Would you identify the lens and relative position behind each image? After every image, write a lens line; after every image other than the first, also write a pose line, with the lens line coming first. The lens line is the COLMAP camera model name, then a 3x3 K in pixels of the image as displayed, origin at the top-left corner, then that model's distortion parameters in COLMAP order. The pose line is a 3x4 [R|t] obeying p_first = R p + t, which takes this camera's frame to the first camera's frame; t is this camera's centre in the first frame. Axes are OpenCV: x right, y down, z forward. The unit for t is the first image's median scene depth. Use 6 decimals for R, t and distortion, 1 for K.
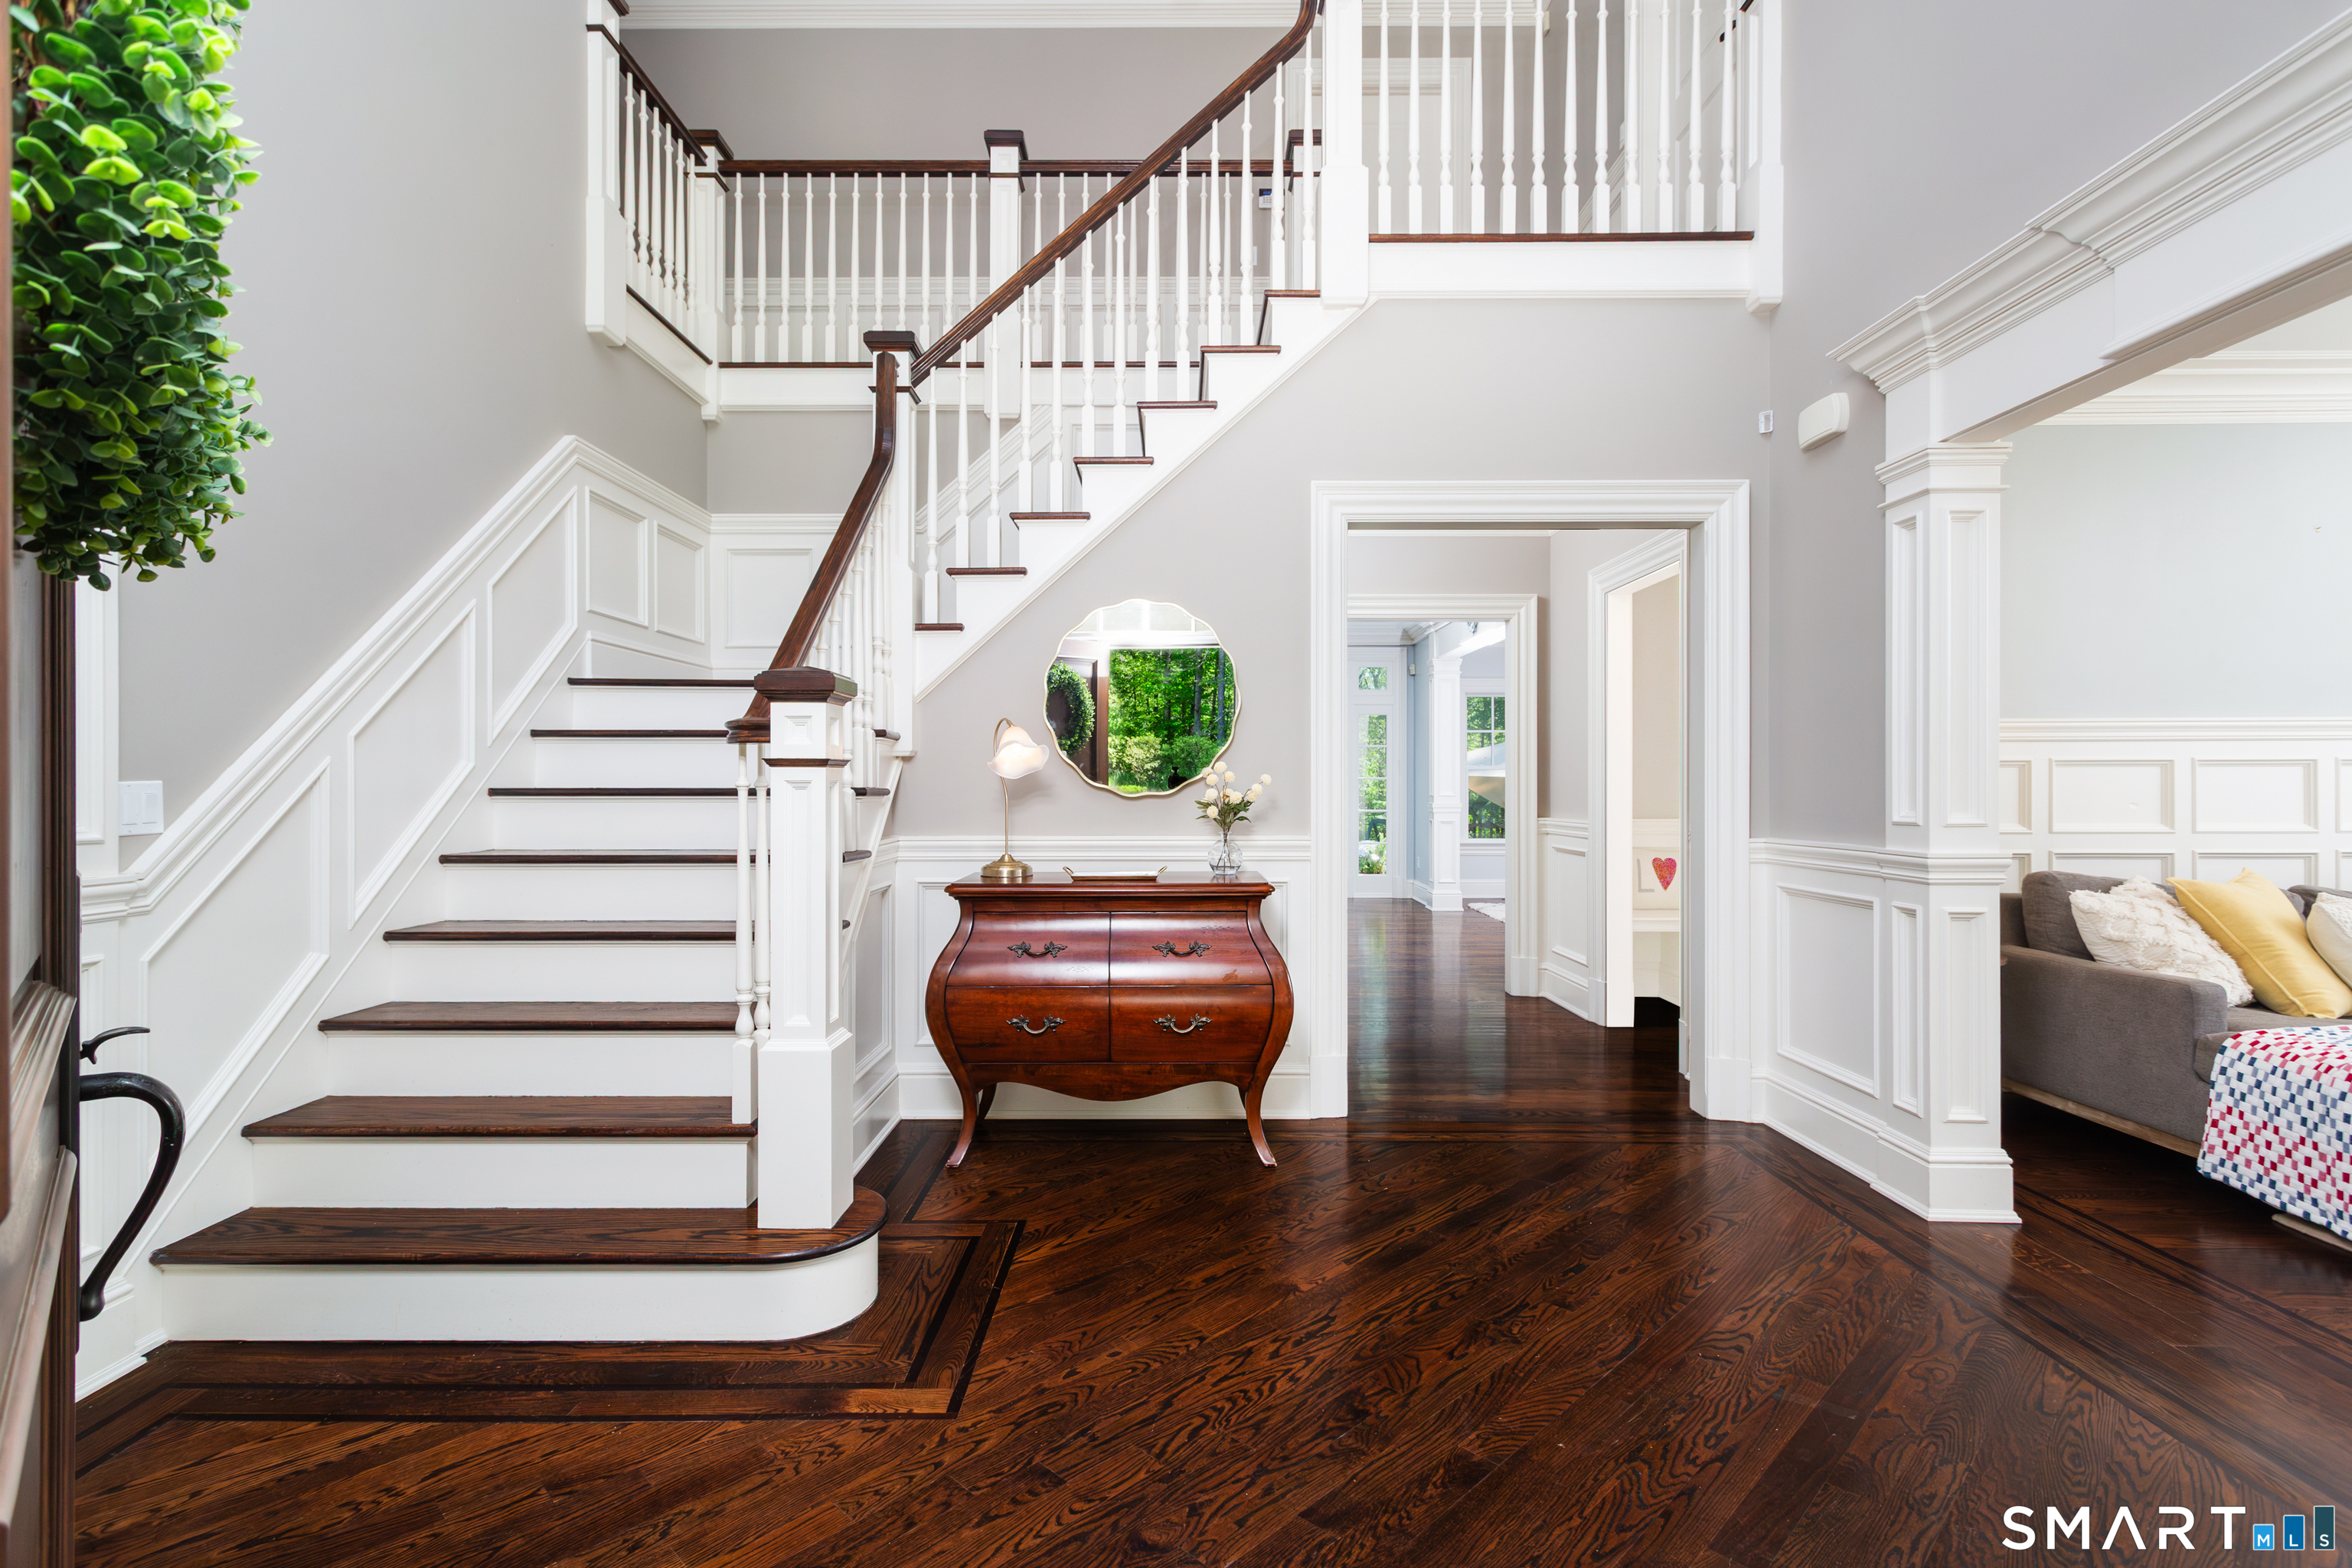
lens RADIAL K [[1108.4, 0, 1176.0], [0, 1108.4, 784.0], [0, 0, 1]] dist [-0.000277, 0.000138]
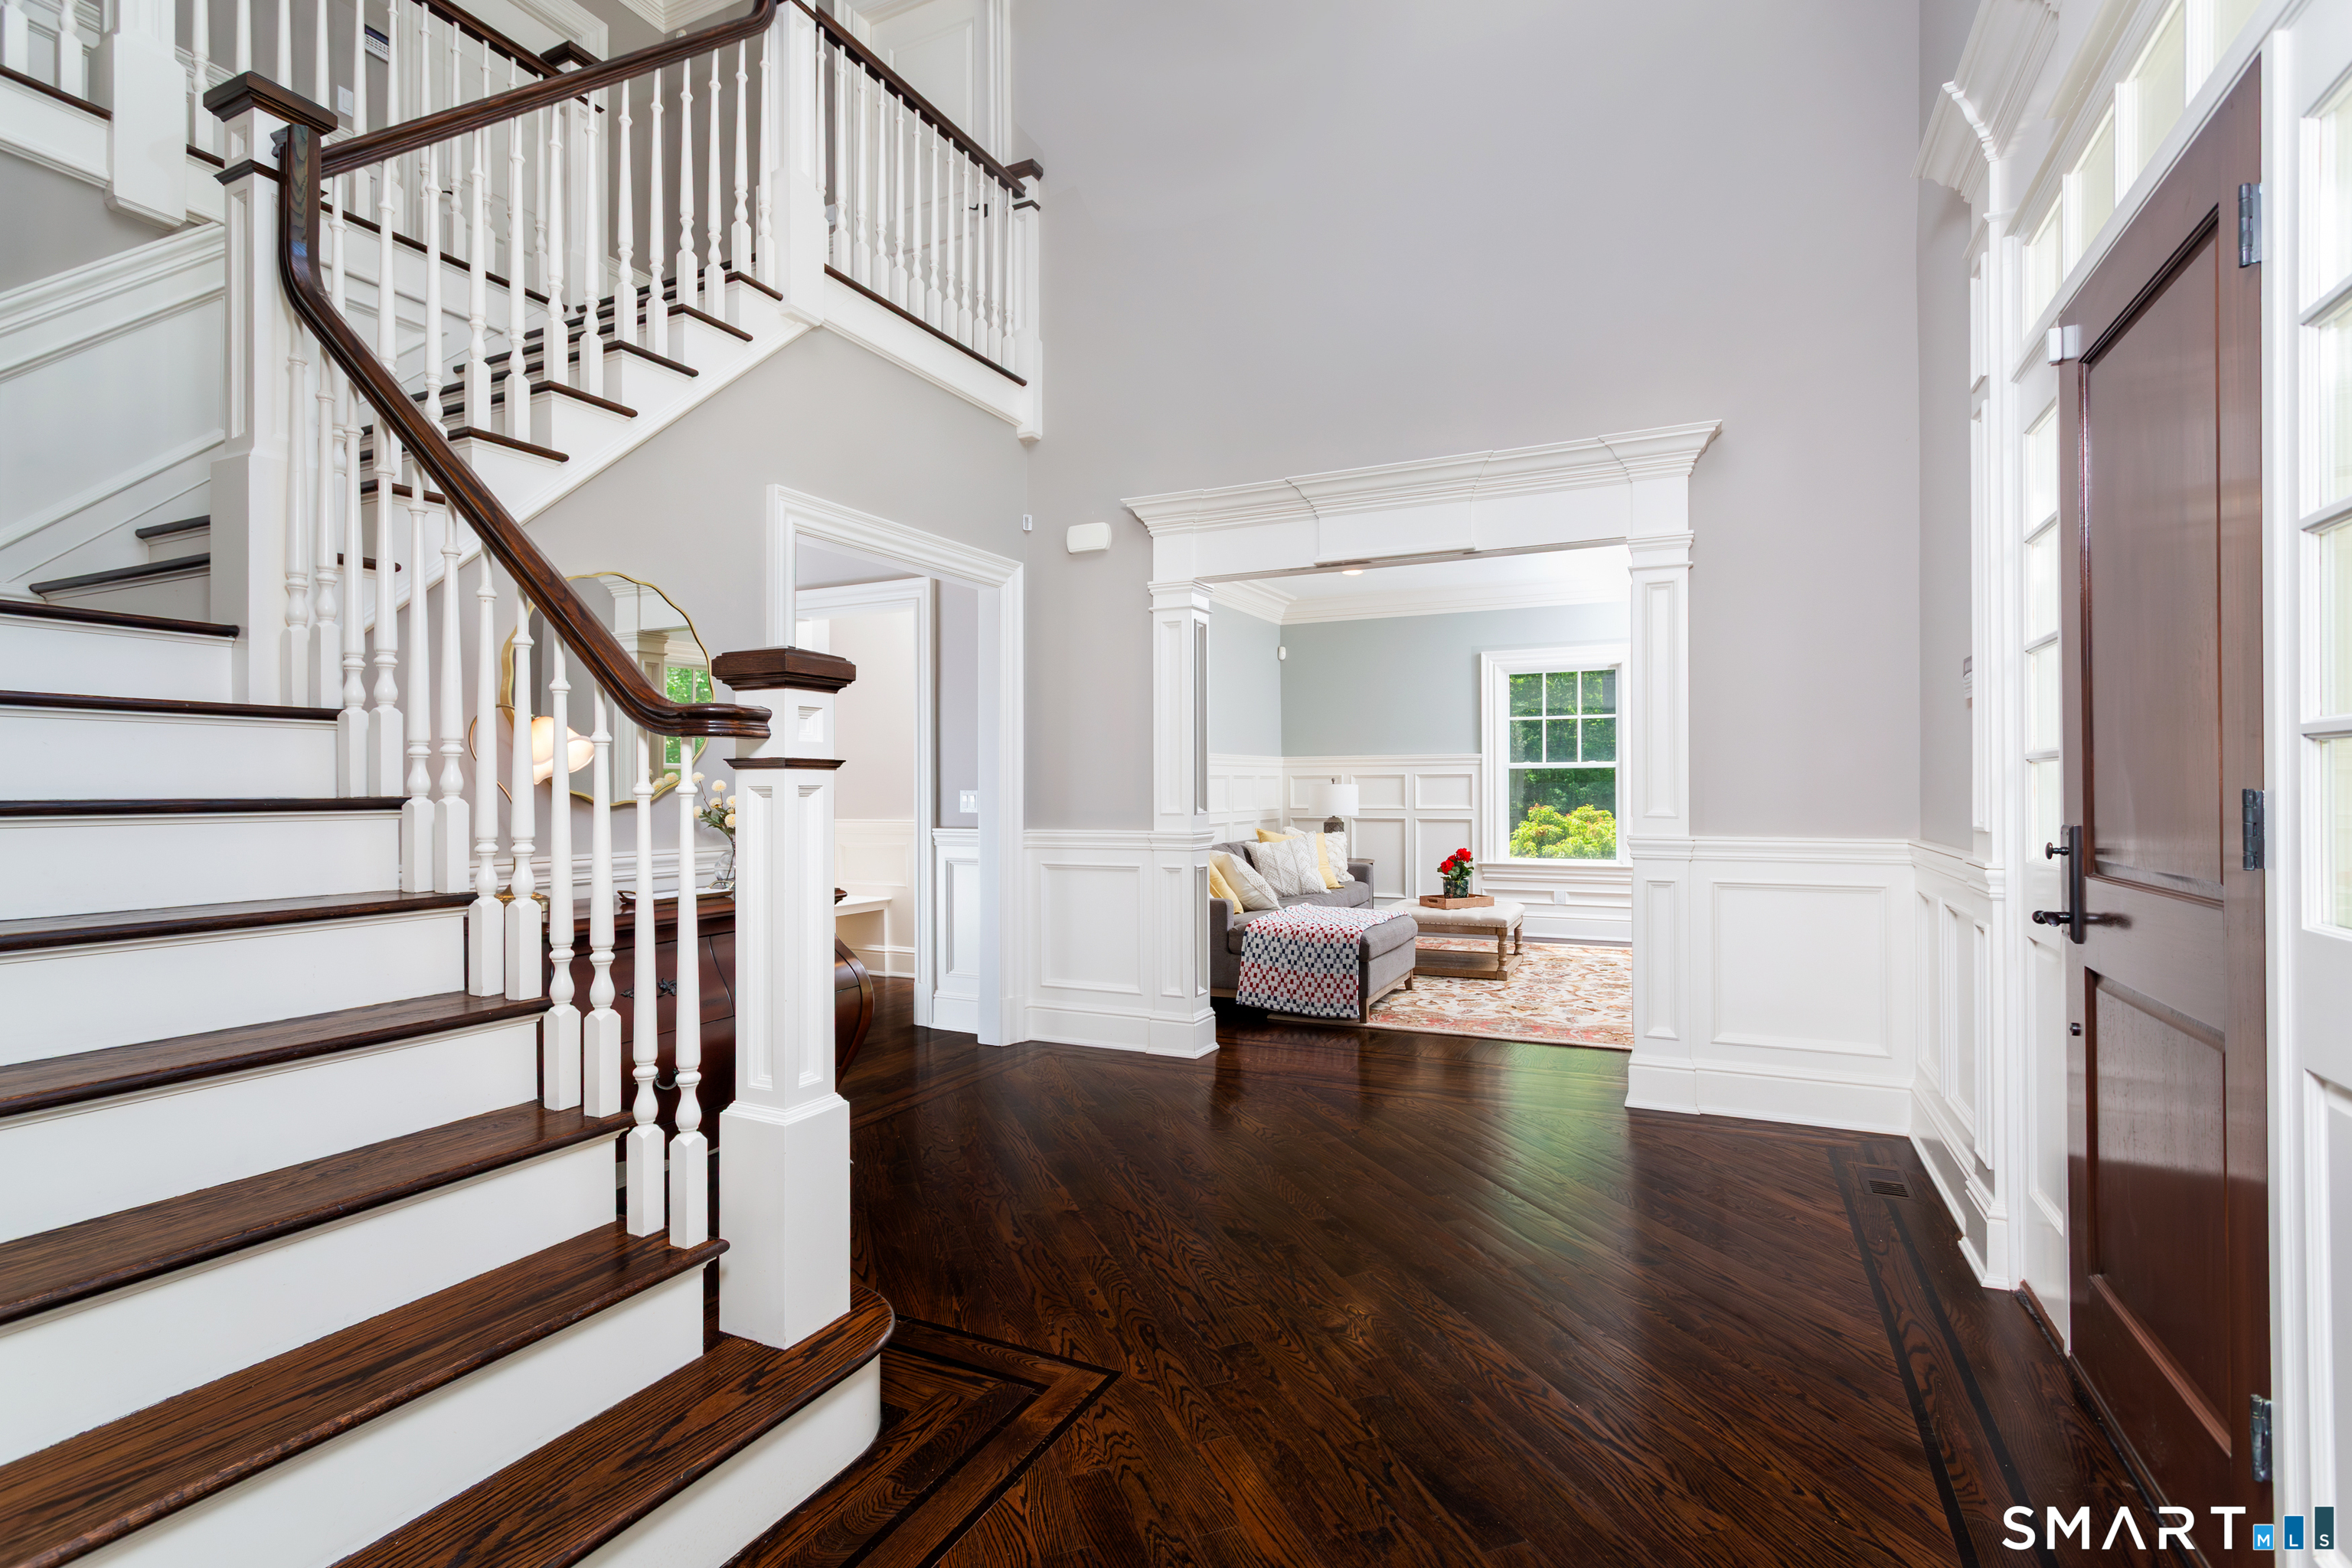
lens RADIAL K [[1108.4, 0, 1176.0], [0, 1108.4, 784.0], [0, 0, 1]] dist [-0.000277, 0.000138]
pose [[0.429742, 0.002064, 0.902949, -0.907248], [0.004454, 0.999980, -0.004406, 0.000305], [-0.902941, 0.005915, 0.429725, 0.376497]]
